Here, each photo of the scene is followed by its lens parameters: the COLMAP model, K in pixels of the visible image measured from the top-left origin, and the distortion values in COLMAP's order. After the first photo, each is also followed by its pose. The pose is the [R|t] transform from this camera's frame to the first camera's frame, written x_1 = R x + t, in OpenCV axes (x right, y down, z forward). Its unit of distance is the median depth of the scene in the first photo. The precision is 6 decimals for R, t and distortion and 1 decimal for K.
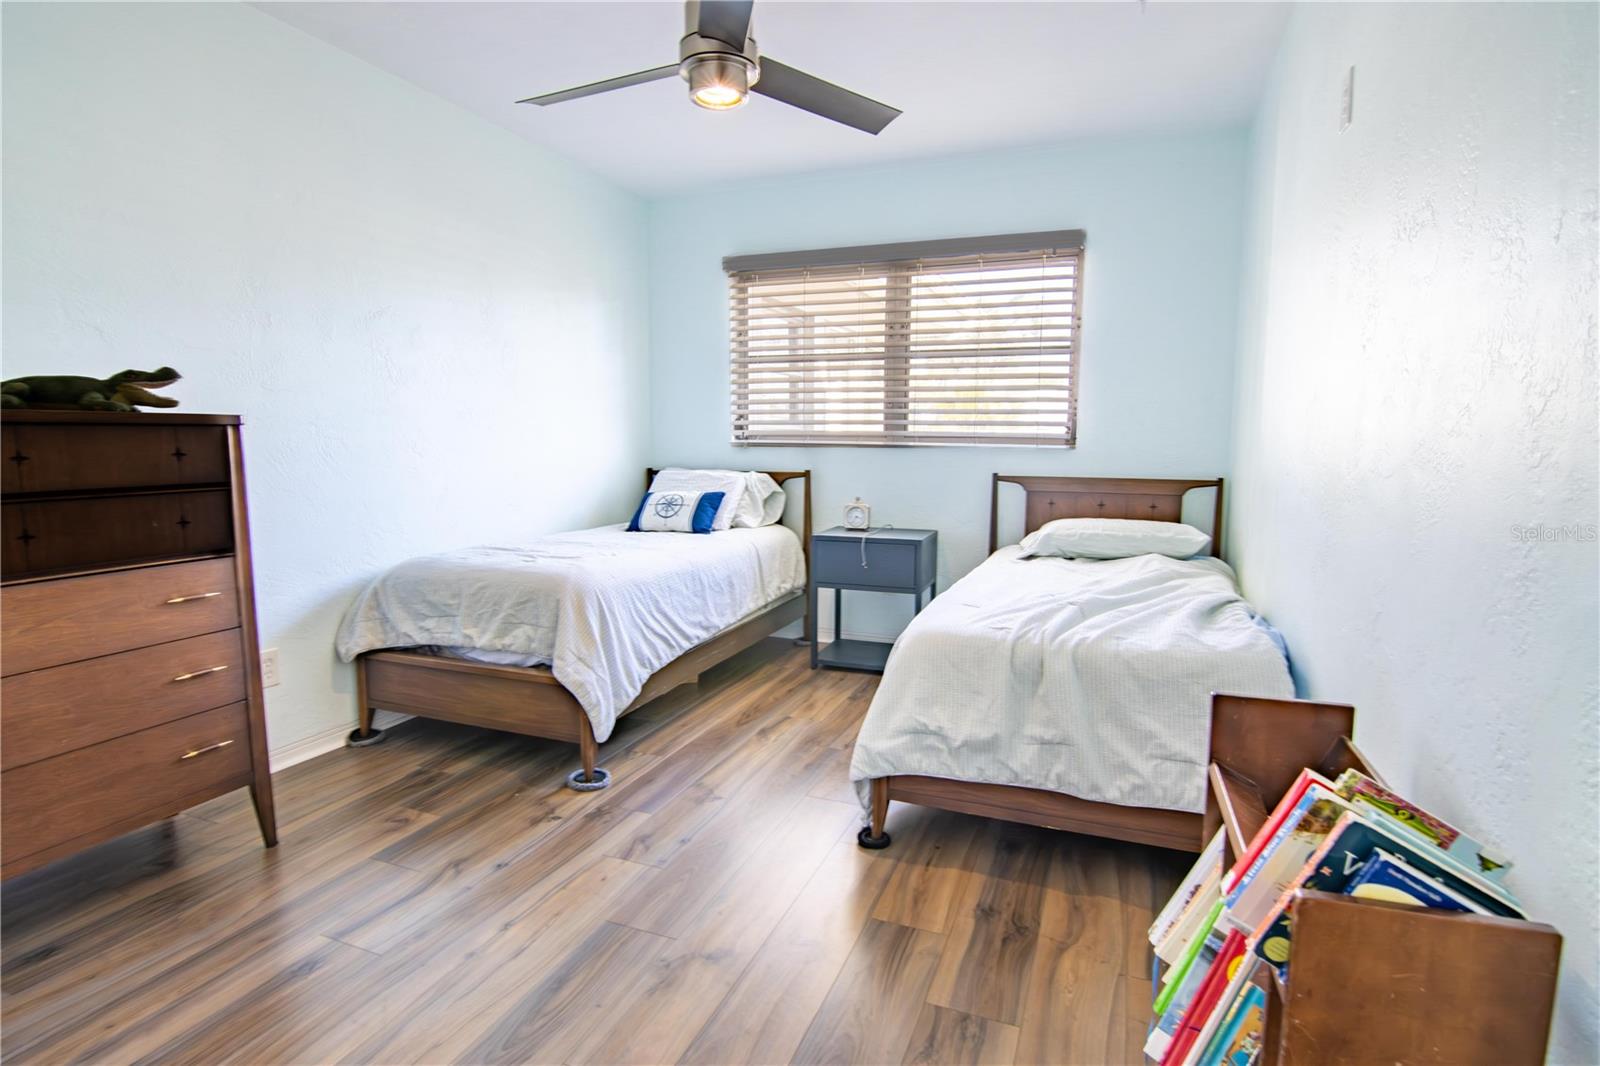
lens RADIAL K [[811.9, 0, 810.3], [0, 811.9, 531.0], [0, 0, 1]] dist [-0.006131, -0.010614]
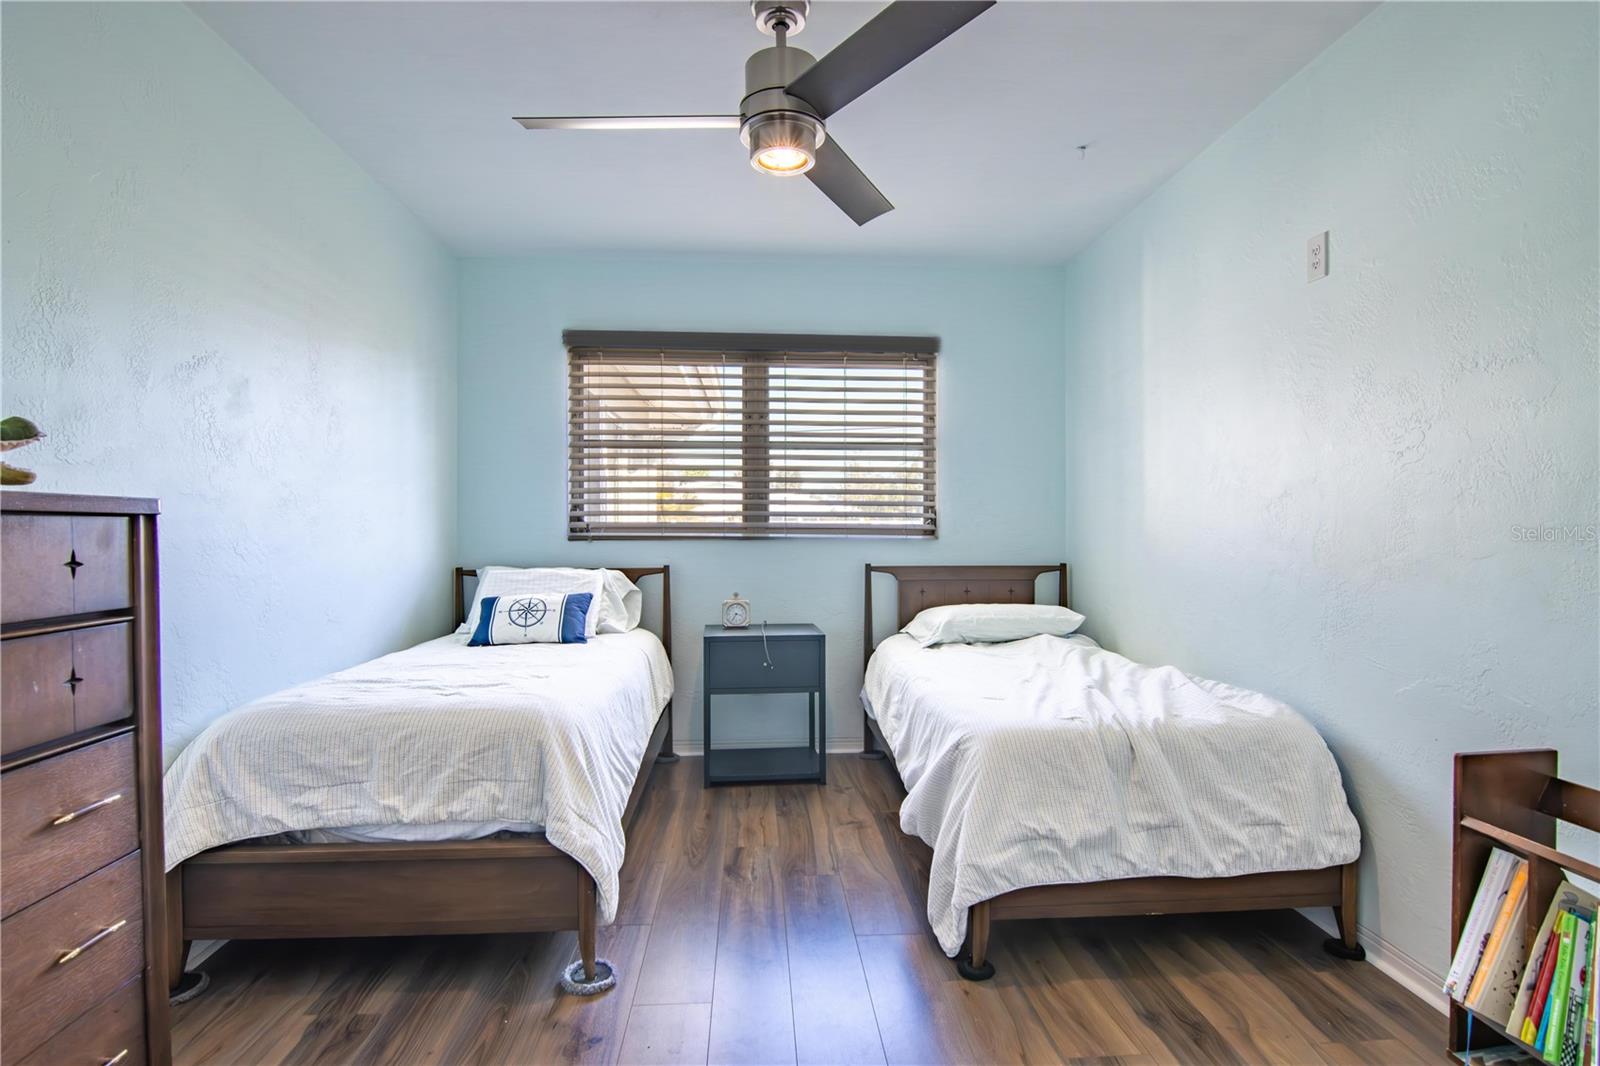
lens RADIAL K [[811.9, 0, 813.1], [0, 811.9, 529.6], [0, 0, 1]] dist [-0.006131, -0.010614]
pose [[0.903504, -0.006004, 0.428538, -0.366976], [0.054375, 0.993427, -0.100725, -0.021213], [-0.425116, 0.114307, 0.897892, 0.161186]]
